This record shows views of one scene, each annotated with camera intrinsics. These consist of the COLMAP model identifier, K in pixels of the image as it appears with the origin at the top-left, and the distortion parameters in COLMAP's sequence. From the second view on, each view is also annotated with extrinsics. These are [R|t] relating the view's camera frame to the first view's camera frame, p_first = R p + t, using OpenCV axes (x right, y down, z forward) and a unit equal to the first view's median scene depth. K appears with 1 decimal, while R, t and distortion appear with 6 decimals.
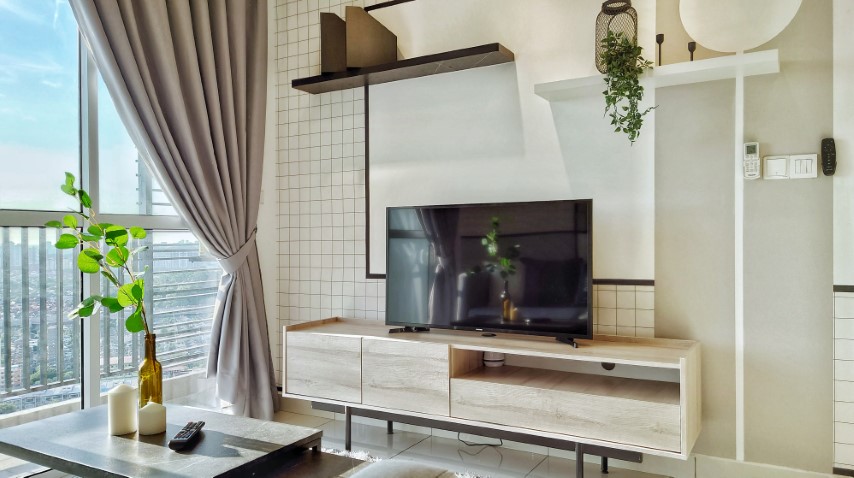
lens RADIAL K [[607.5, 0, 427.0], [0, 607.5, 239.0], [0, 0, 1]] dist [0.004493, 0.000254]
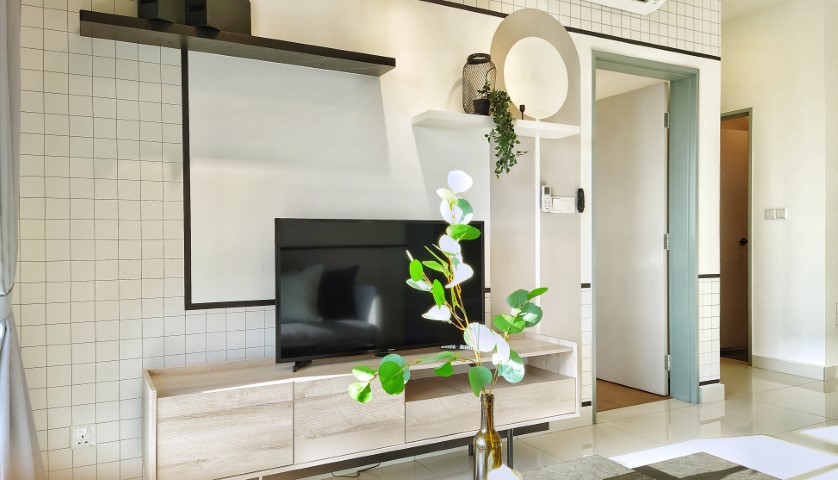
lens RADIAL K [[626.5, 0, 419.0], [0, 626.5, 240.0], [0, 0, 1]] dist [0.001914, 0.000203]
pose [[0.508037, 0.012838, 0.861240, -0.703750], [0.003657, 0.999848, -0.017061, -0.007354], [-0.861328, 0.011817, 0.507912, 0.423406]]
